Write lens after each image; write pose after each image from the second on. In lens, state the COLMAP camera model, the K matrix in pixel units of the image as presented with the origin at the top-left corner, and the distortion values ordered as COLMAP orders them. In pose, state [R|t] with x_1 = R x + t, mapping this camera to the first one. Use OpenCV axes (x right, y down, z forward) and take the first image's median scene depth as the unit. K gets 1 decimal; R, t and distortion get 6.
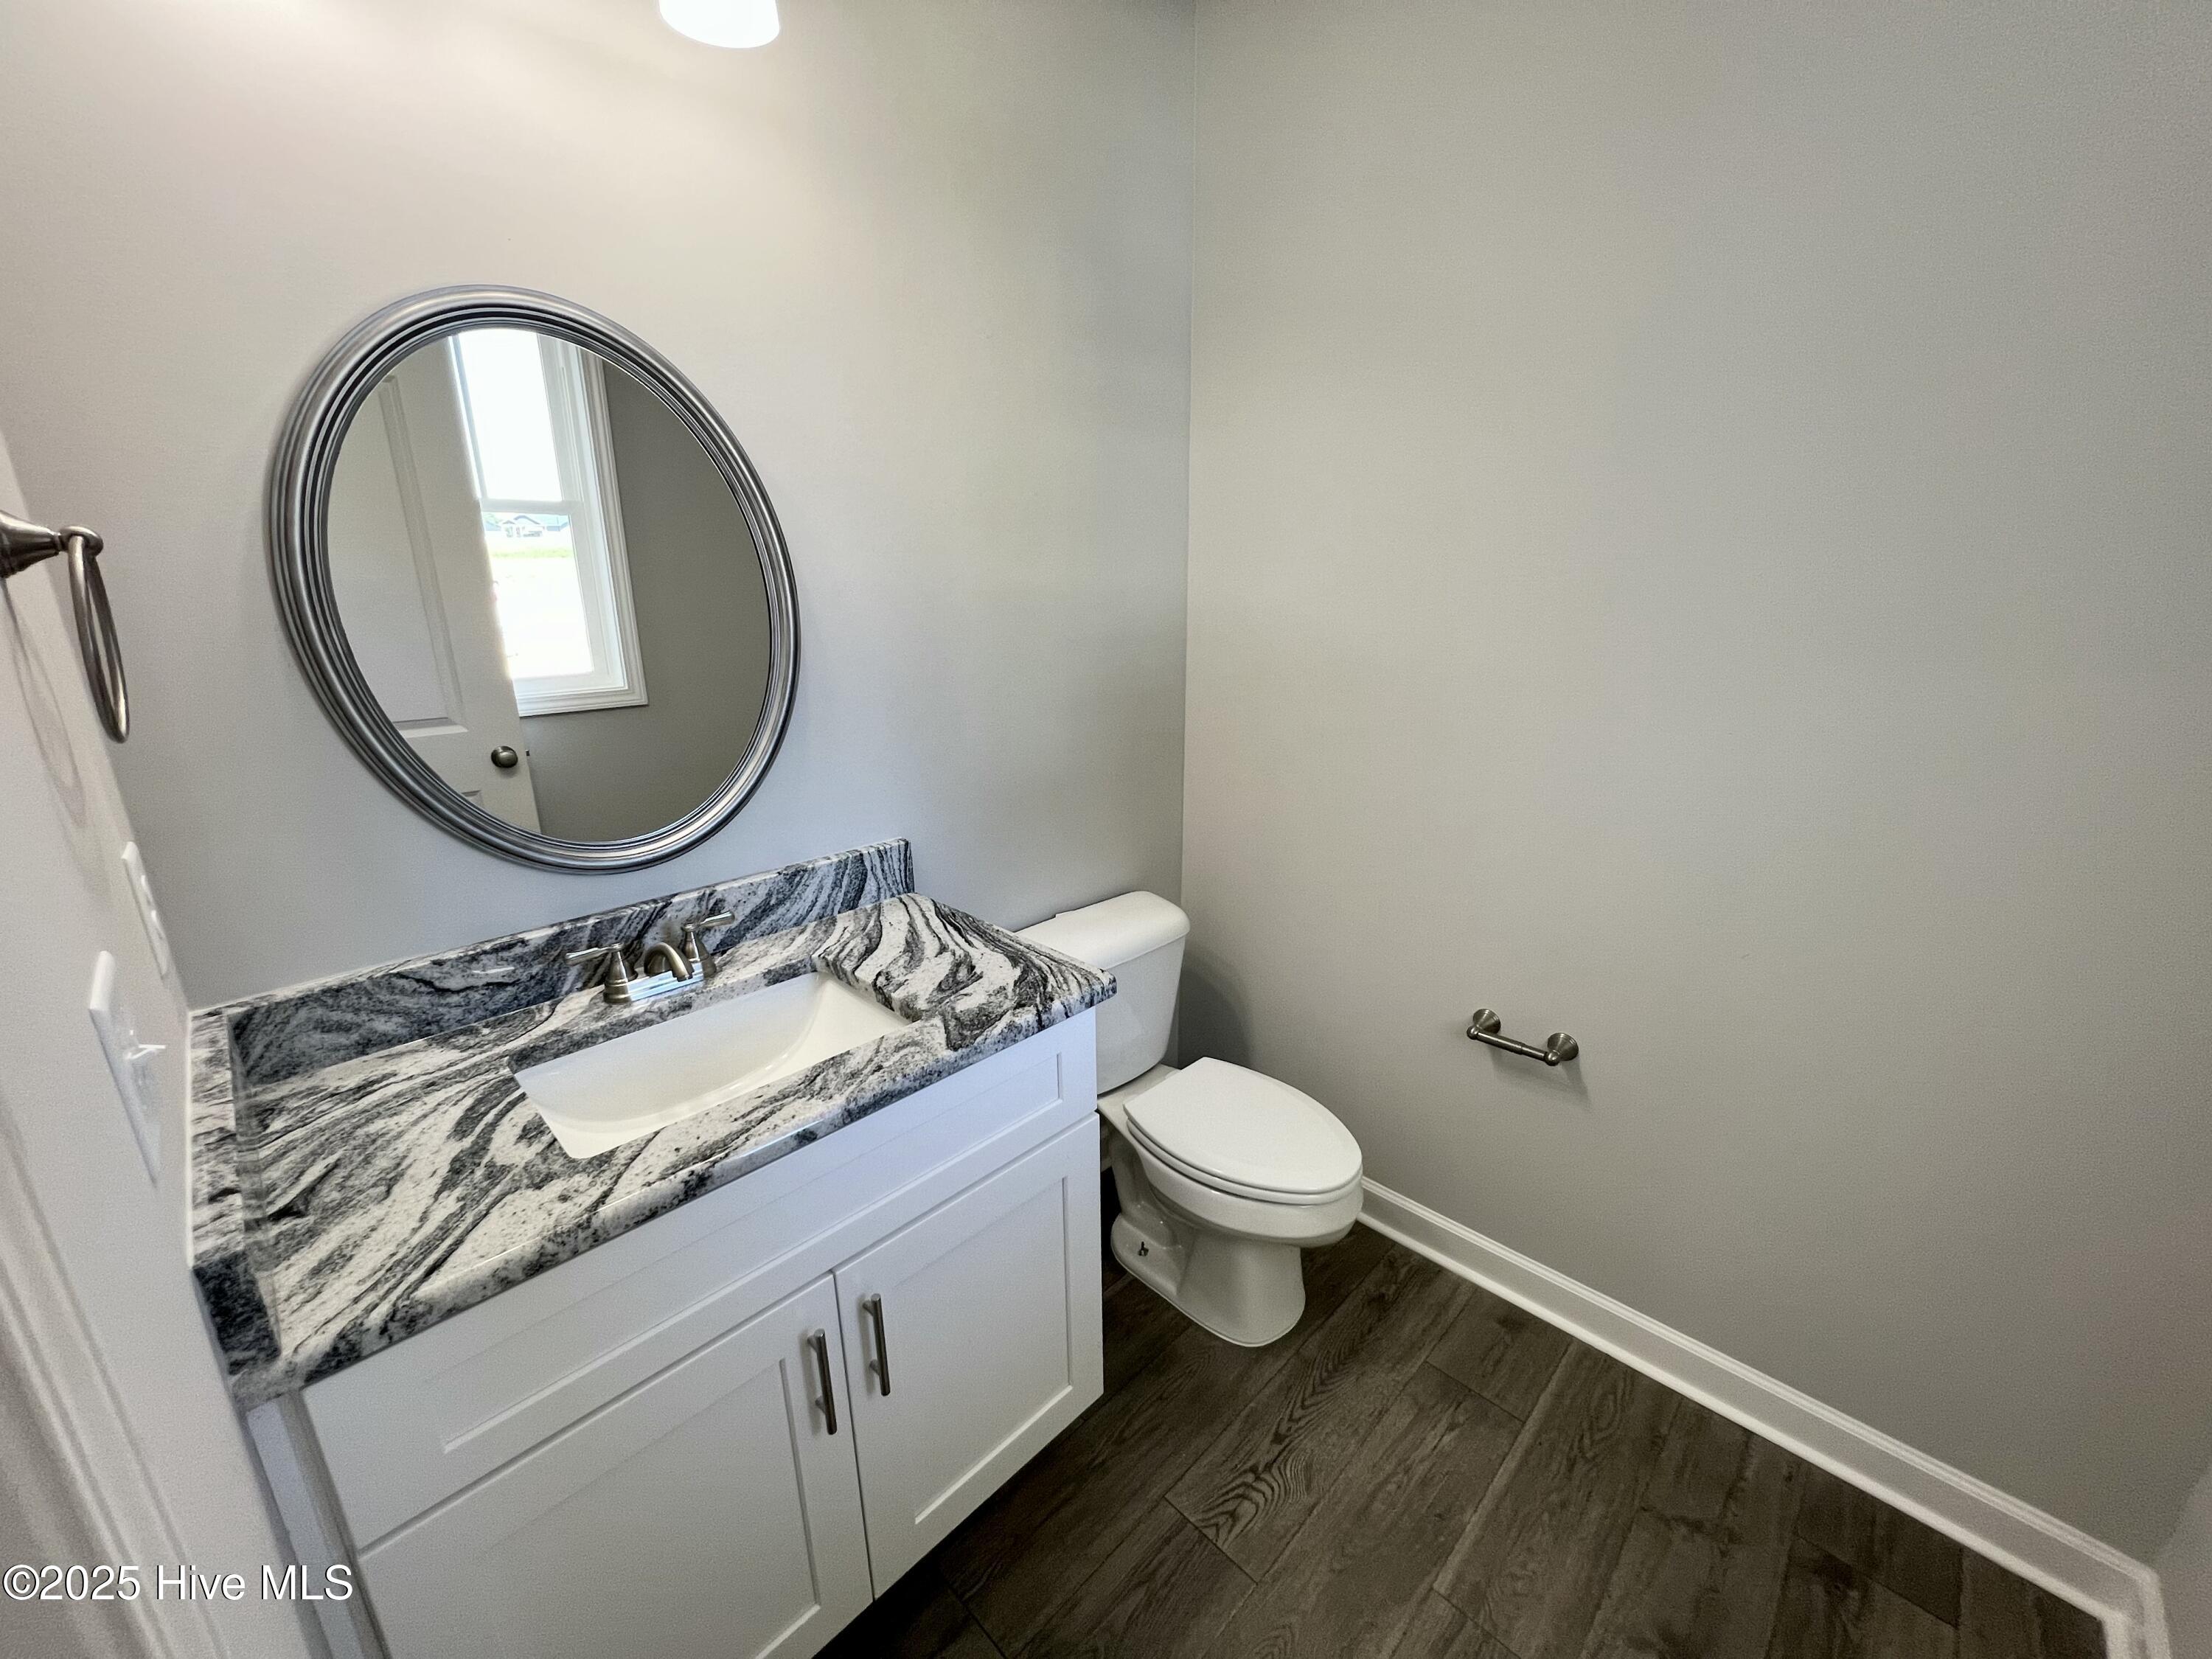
lens RADIAL K [[870.8, 0, 1106.0], [0, 870.8, 829.5], [0, 0, 1]] dist [0.001458, 0.000154]
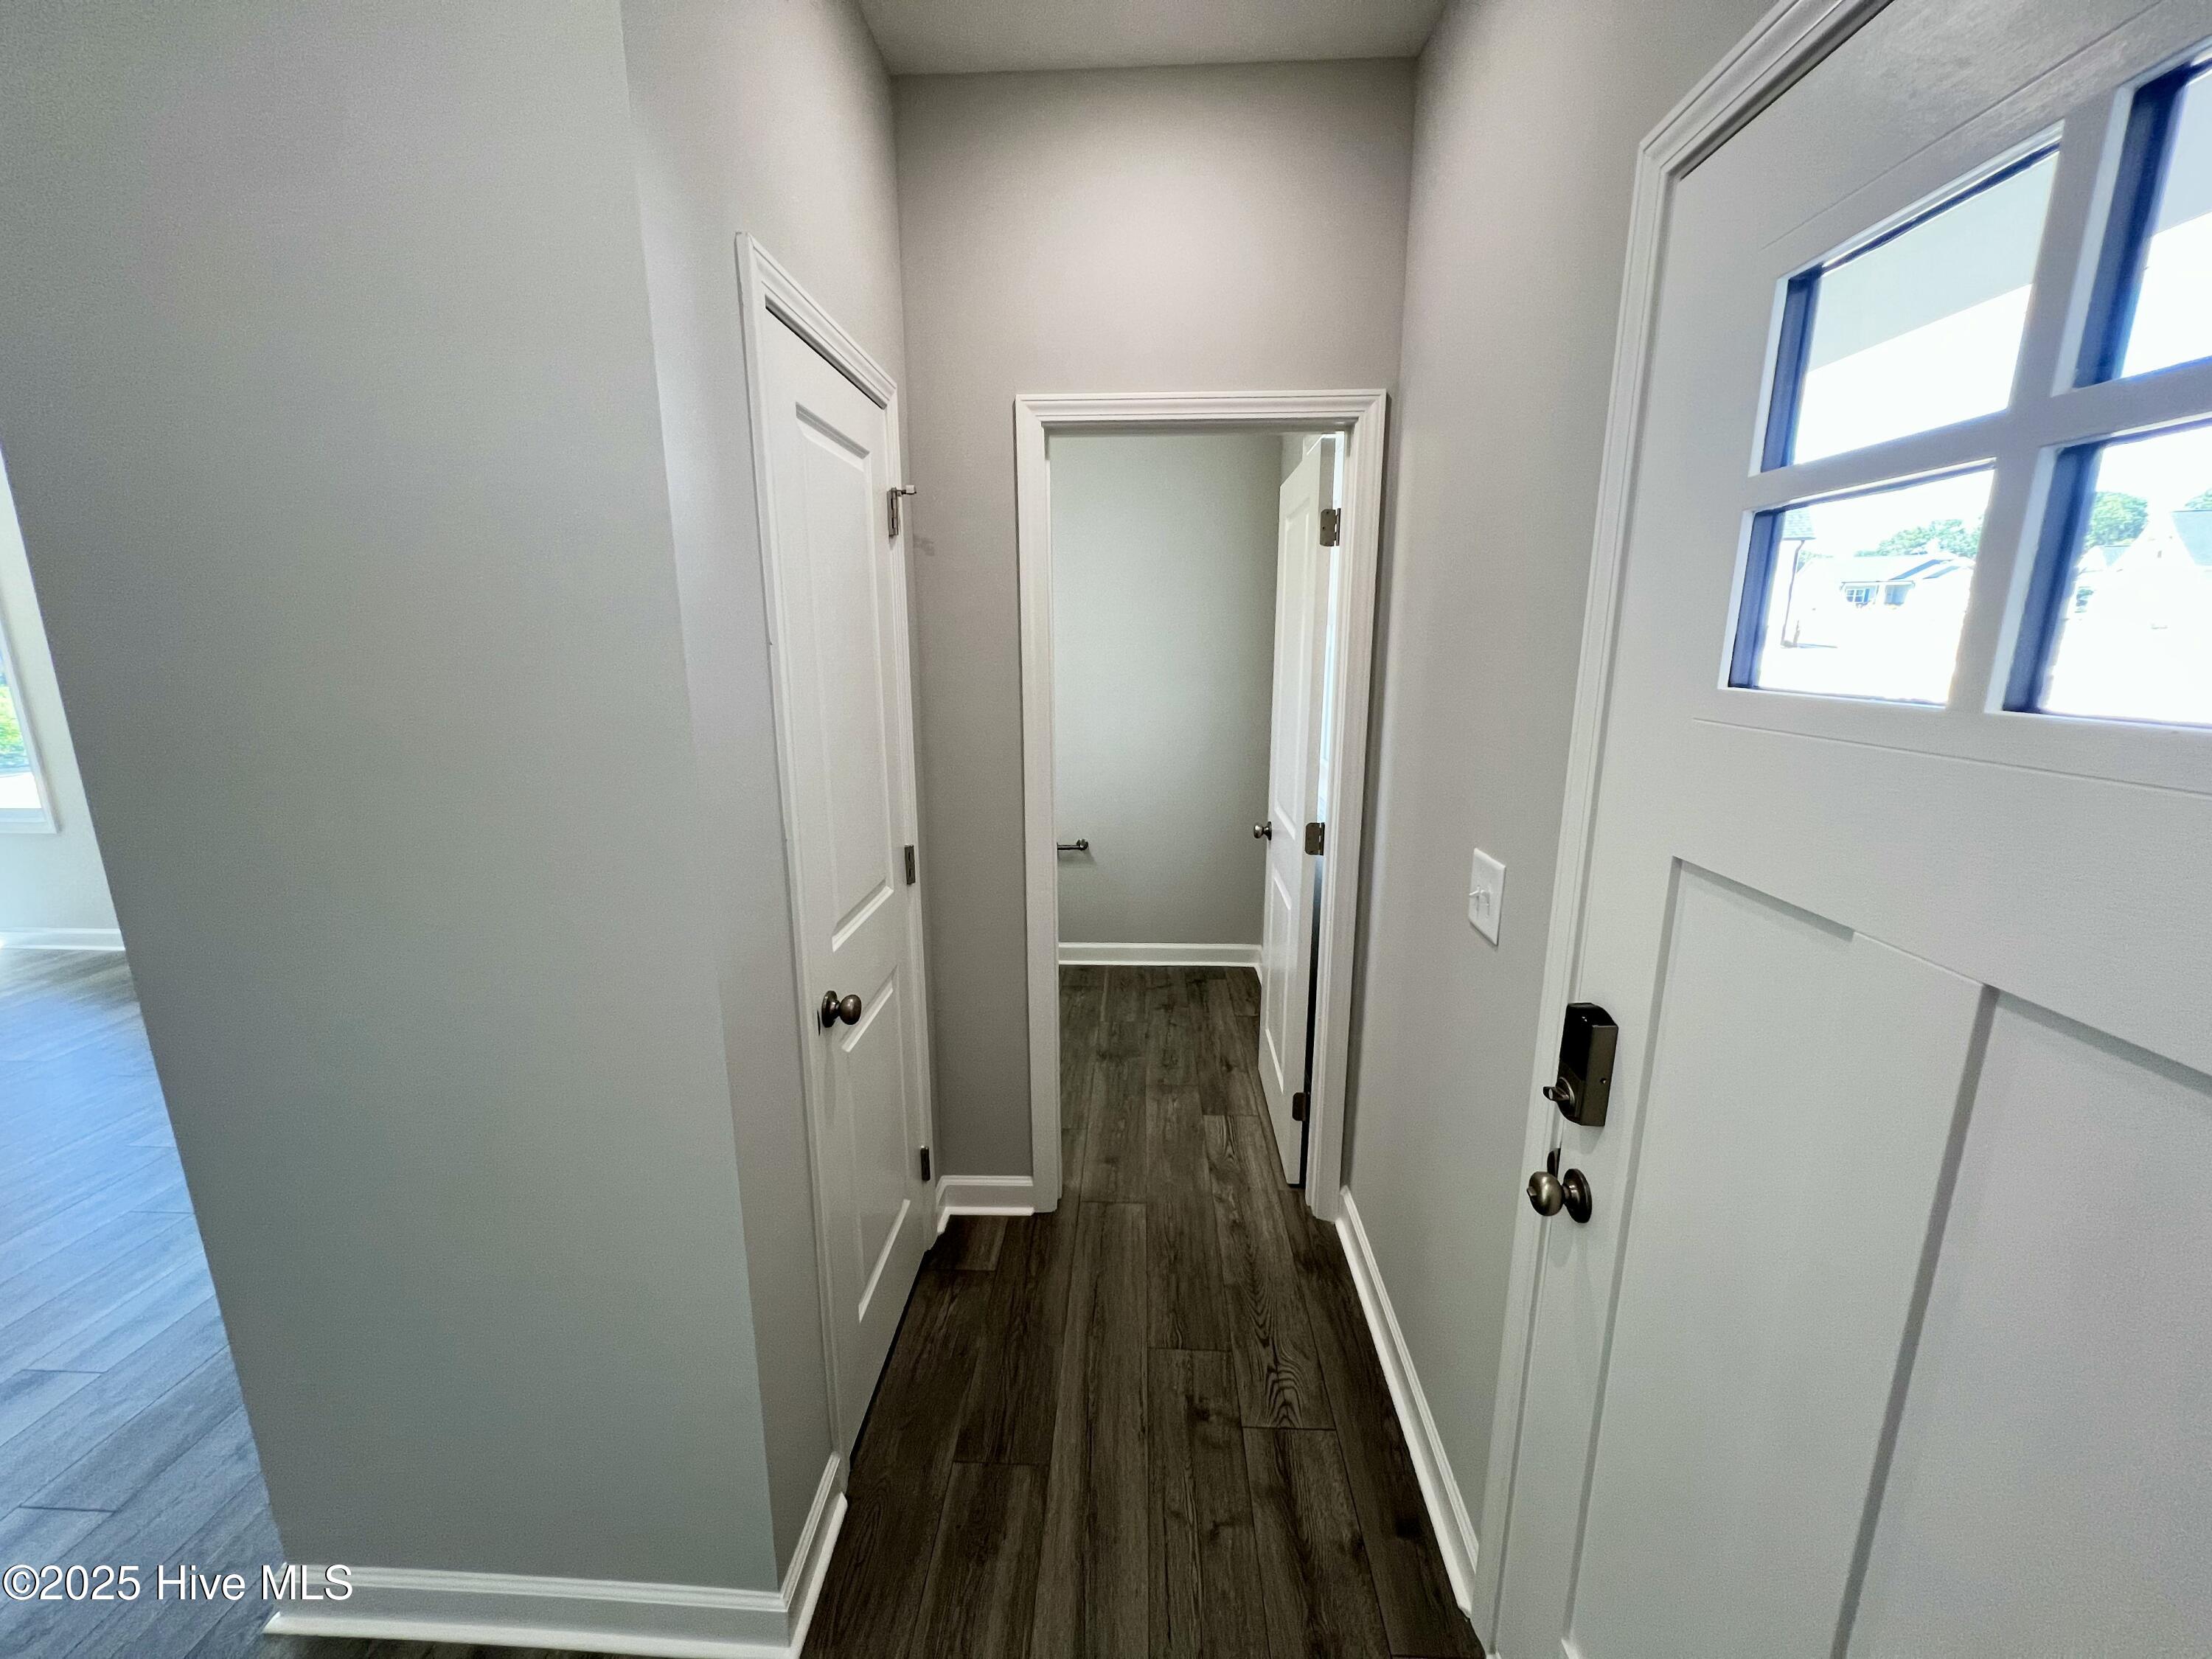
lens RADIAL K [[875.6, 0, 1106.0], [0, 875.6, 829.5], [0, 0, 1]] dist [0.000120, 0.000019]
pose [[0.732634, -0.118702, 0.670192, -1.031042], [0.161222, 0.986917, -0.001444, 0.224577], [-0.661252, 0.109108, 0.742186, -0.825361]]
